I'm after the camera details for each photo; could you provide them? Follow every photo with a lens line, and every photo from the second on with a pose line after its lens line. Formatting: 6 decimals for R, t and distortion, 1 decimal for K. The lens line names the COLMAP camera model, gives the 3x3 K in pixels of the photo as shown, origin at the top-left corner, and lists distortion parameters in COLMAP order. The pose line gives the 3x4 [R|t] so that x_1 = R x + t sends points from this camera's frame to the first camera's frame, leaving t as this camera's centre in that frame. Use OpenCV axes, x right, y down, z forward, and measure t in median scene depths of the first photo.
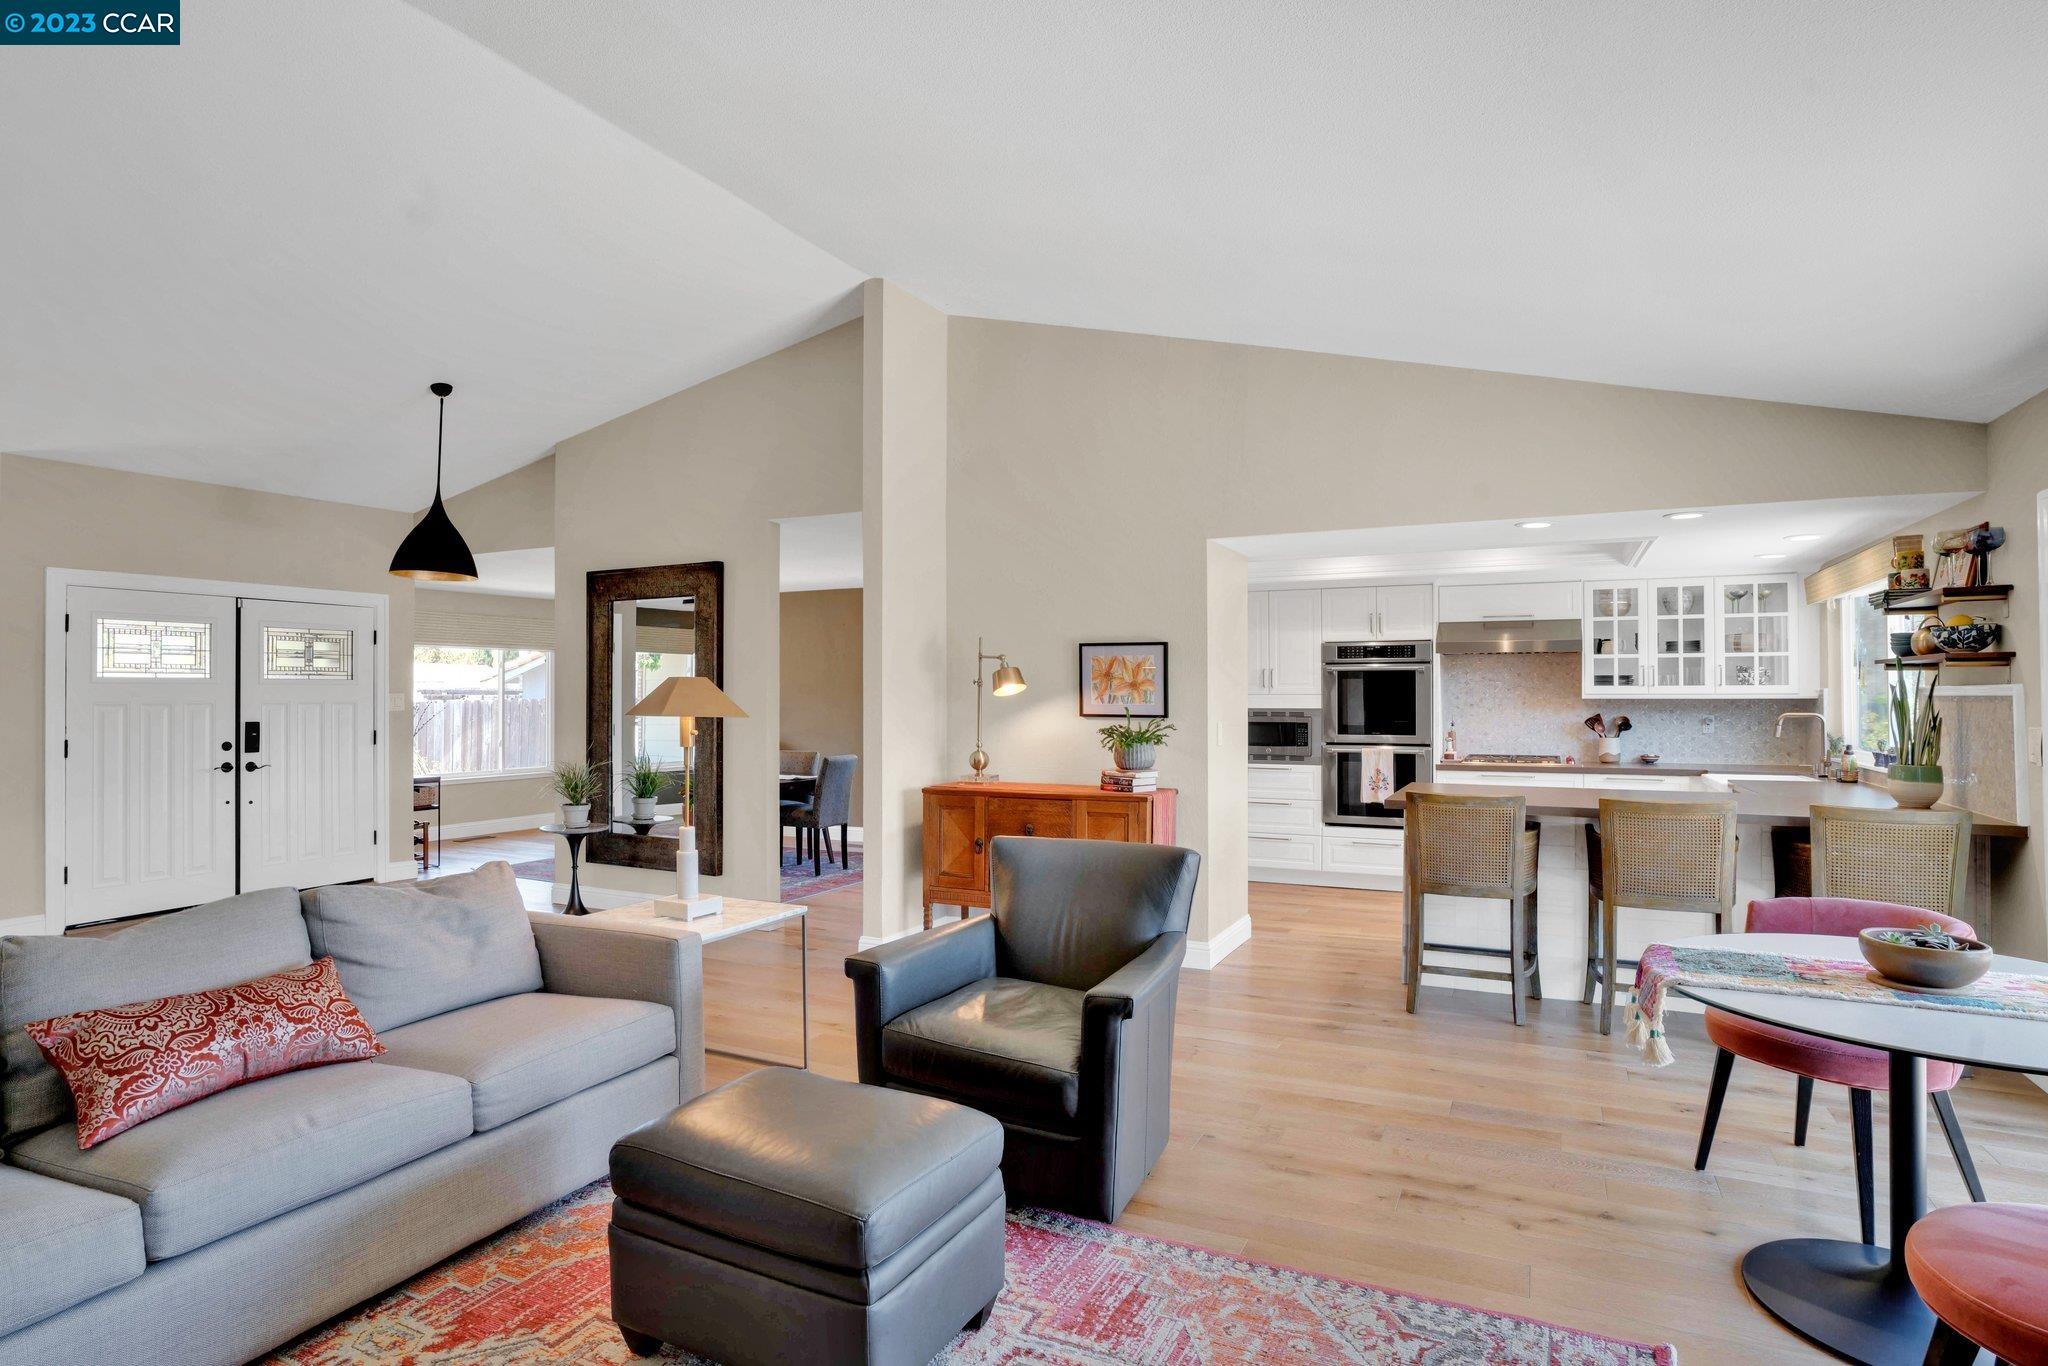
lens RADIAL K [[1061.5, 0, 1043.0], [0, 1061.5, 687.8], [0, 0, 1]] dist [-0.023019, 0.005221]
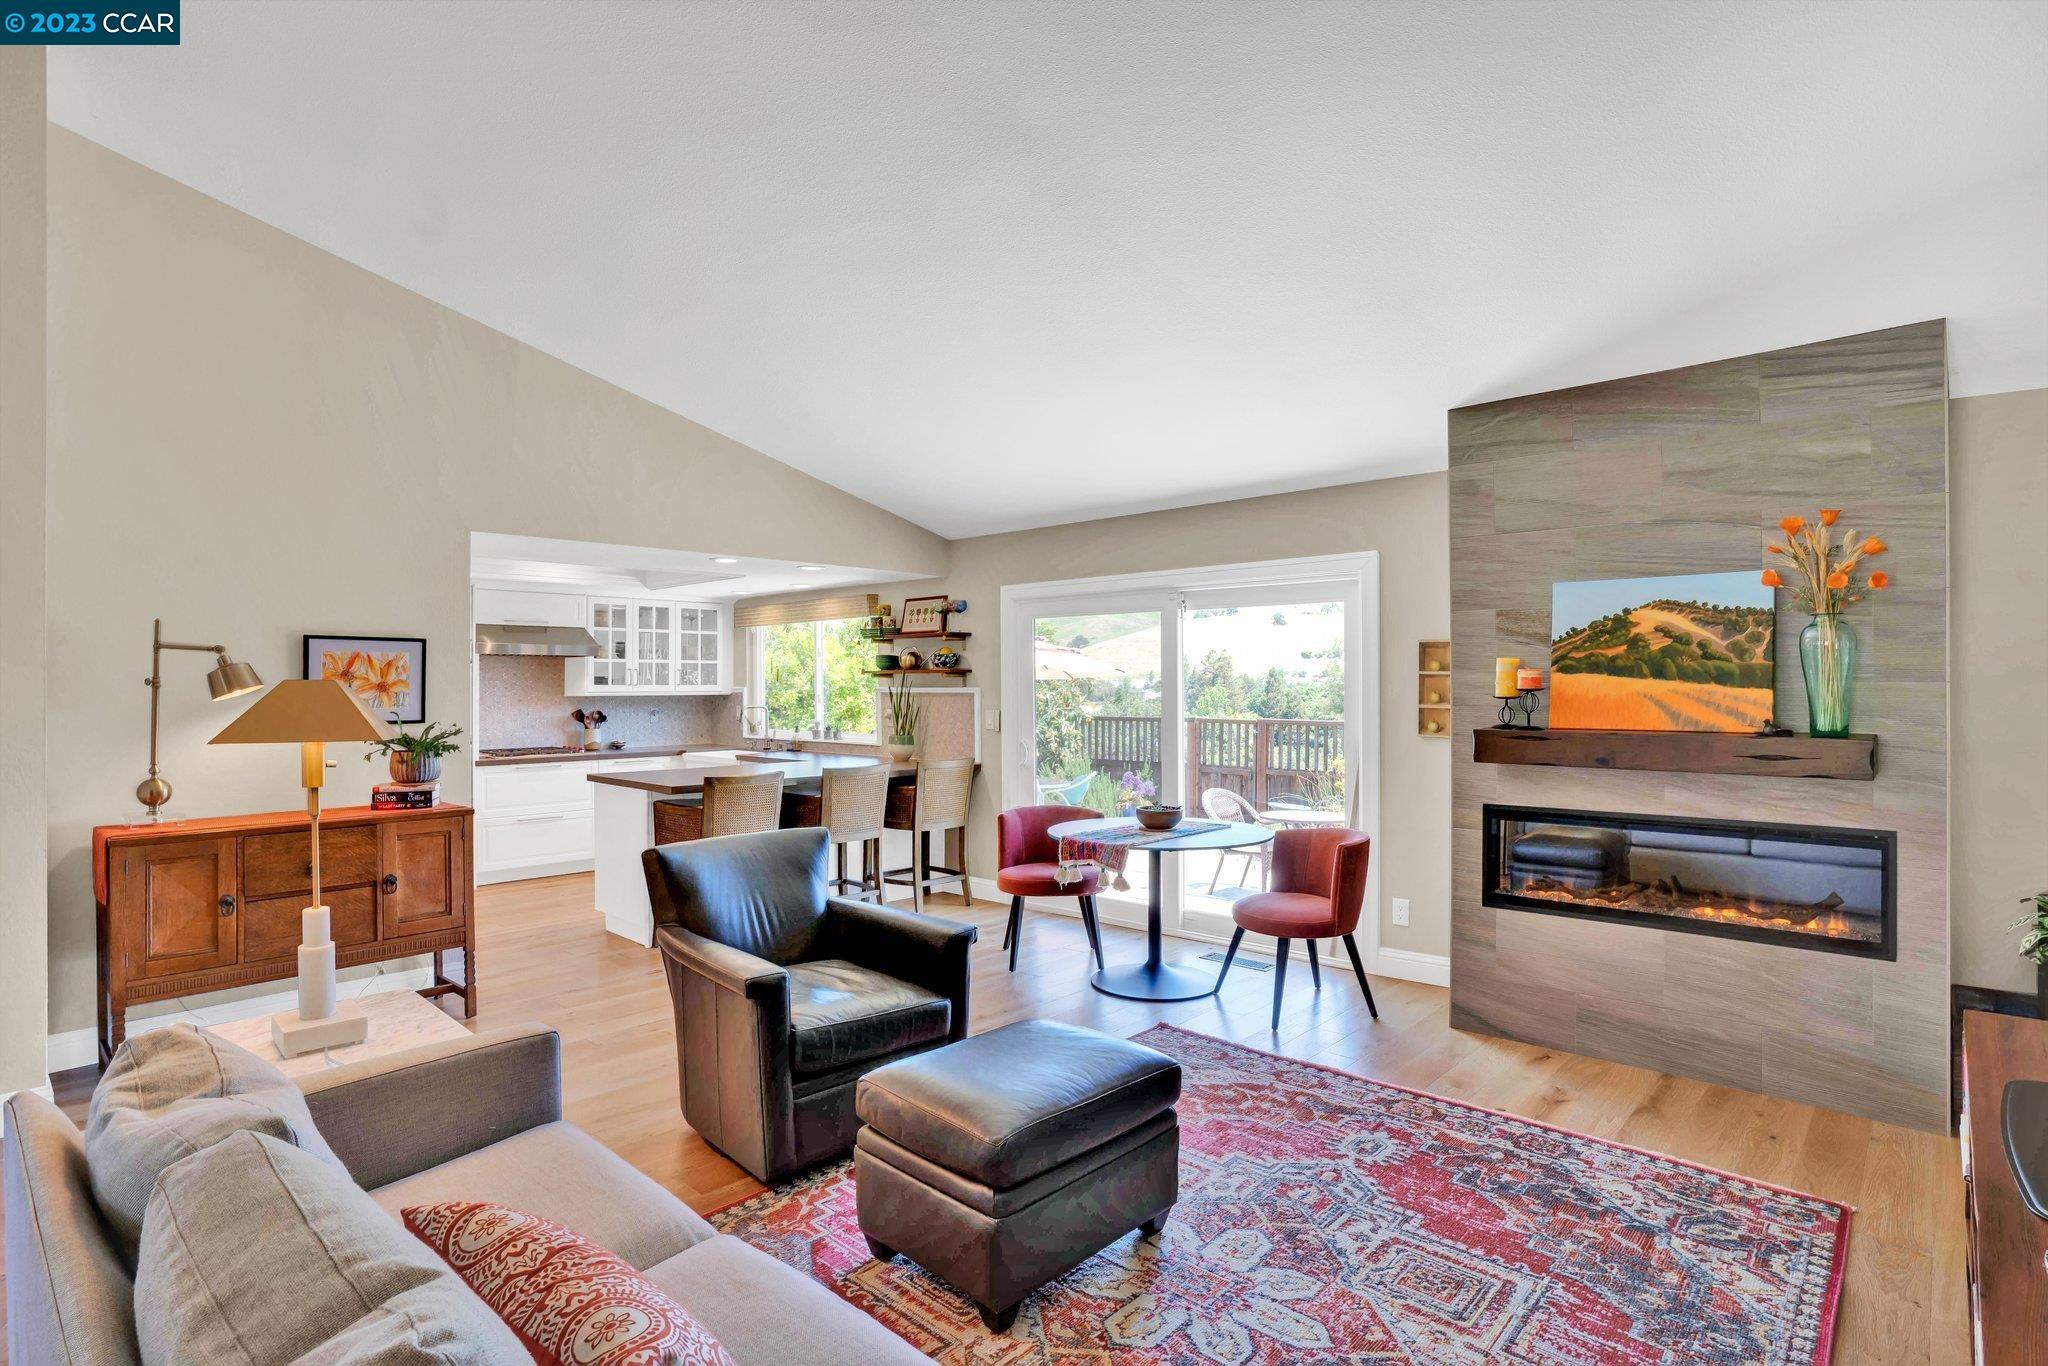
lens RADIAL K [[1025.5, 0, 991.2], [0, 1025.5, 686.1], [0, 0, 1]] dist [-0.038150, 0.009137]
pose [[0.332294, -0.000645, 0.943176, -0.421055], [-0.004680, 0.999986, 0.002333, -0.005653], [-0.943164, -0.005190, 0.332287, 0.207969]]
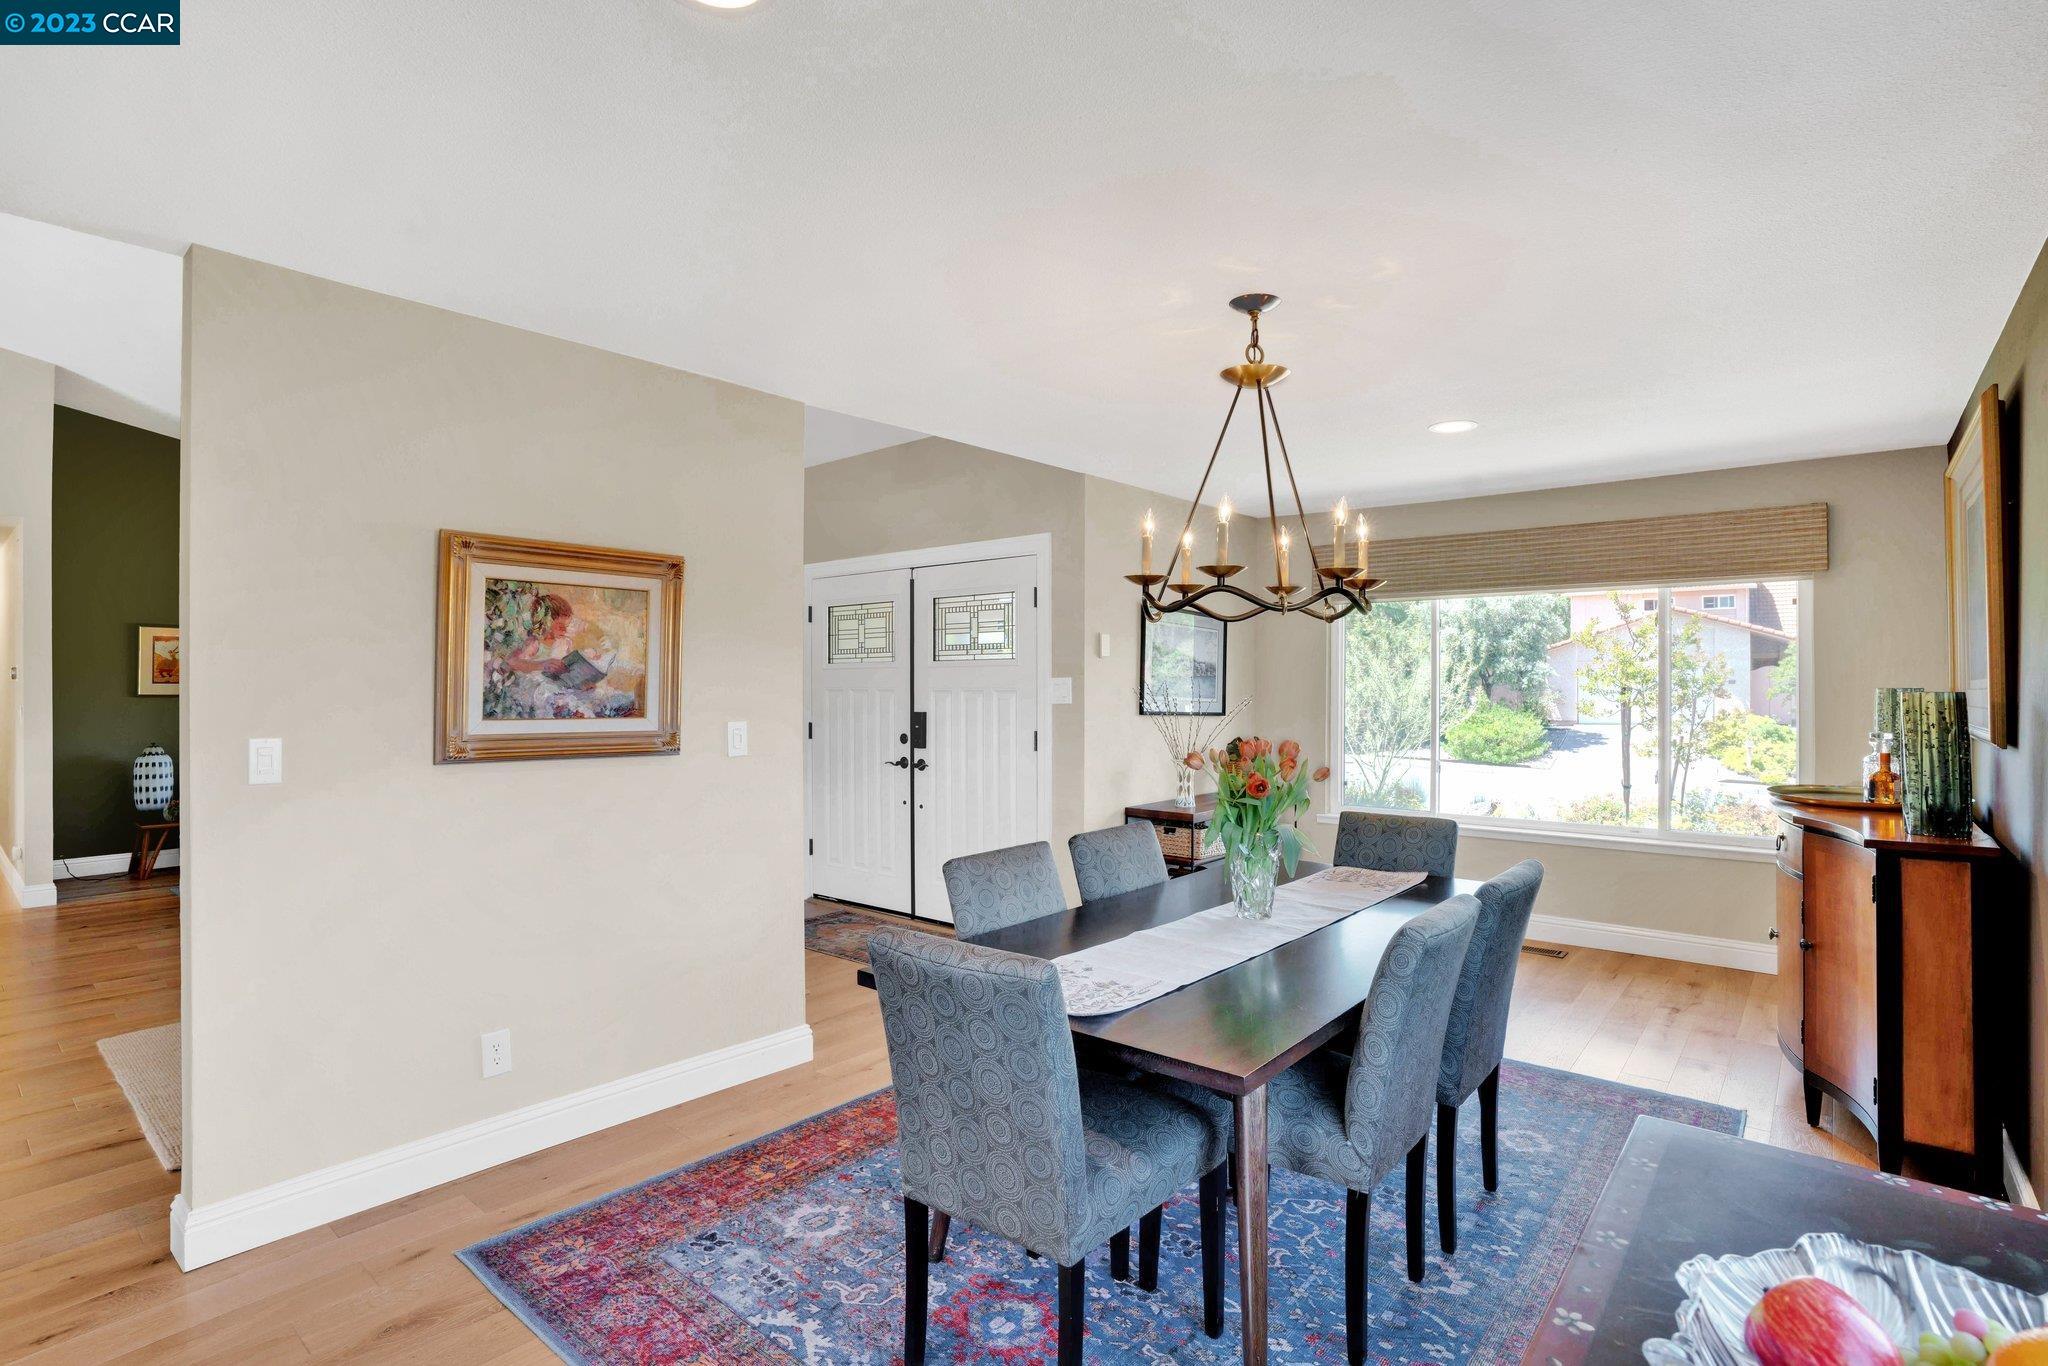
lens RADIAL K [[1025.5, 0, 1022.3], [0, 1025.5, 685.6], [0, 0, 1]] dist [-0.038150, 0.009137]
pose [[-0.277310, 0.001665, -0.960779, 0.018910], [0.009212, 0.999957, -0.000926, 0.012232], [0.960736, -0.009107, -0.277313, 1.267981]]
